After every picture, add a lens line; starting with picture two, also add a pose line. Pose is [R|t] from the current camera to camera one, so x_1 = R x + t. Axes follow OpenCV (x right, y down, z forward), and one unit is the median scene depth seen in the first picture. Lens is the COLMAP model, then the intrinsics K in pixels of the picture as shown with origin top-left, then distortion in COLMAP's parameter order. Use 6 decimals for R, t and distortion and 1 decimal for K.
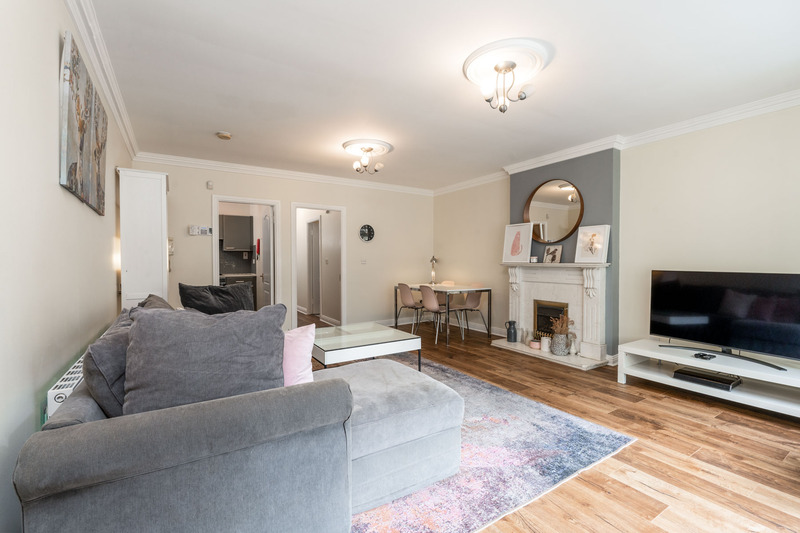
lens RADIAL K [[350.5, 0, 397.8], [0, 350.5, 268.7], [0, 0, 1]] dist [-0.000411, -0.000068]
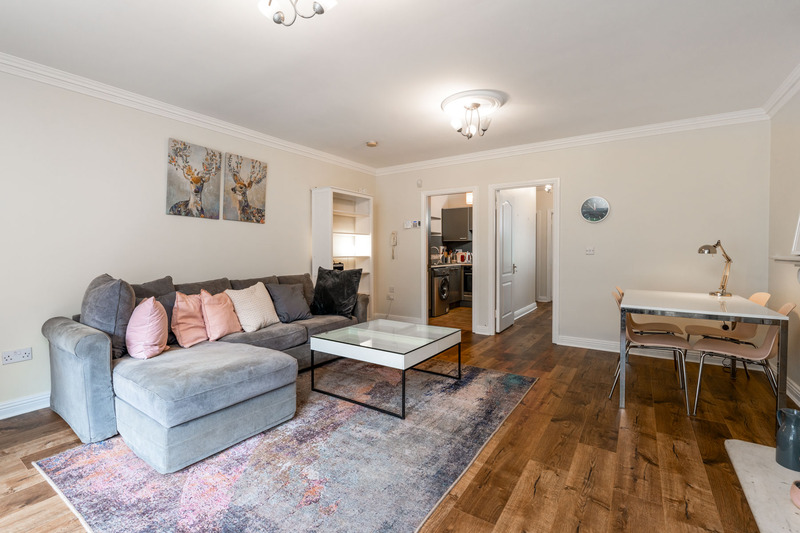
lens RADIAL K [[355.5, 0, 397.1], [0, 355.5, 258.4], [0, 0, 1]] dist [-0.002945, -0.000485]
pose [[0.401223, 0.023009, -0.915691, 0.586972], [-0.020169, 0.999664, 0.016282, -0.013508], [0.915758, 0.011936, 0.401553, 0.541041]]
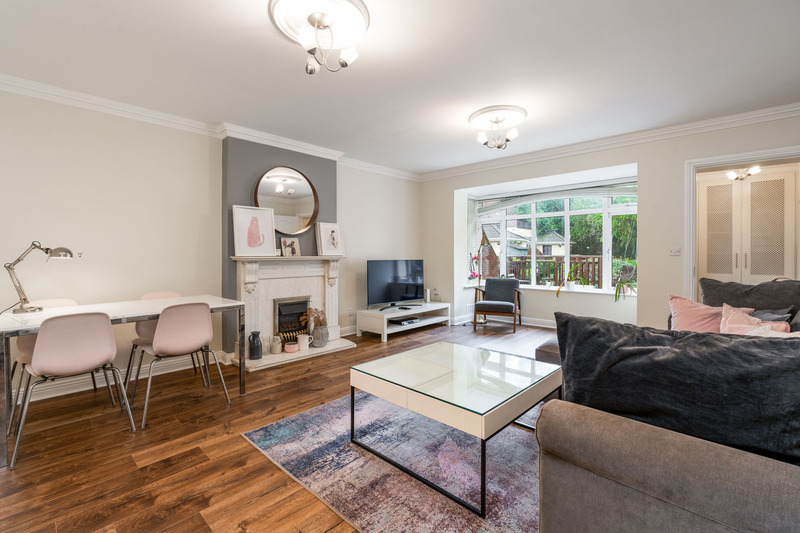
lens RADIAL K [[356.8, 0, 396.5], [0, 356.8, 253.9], [0, 0, 1]] dist [-0.010836, -0.000462]
pose [[-0.238696, 0.005151, 0.971081, -0.602409], [0.023602, 0.999721, 0.000499, -0.017785], [-0.970807, 0.023039, -0.238751, 1.039883]]
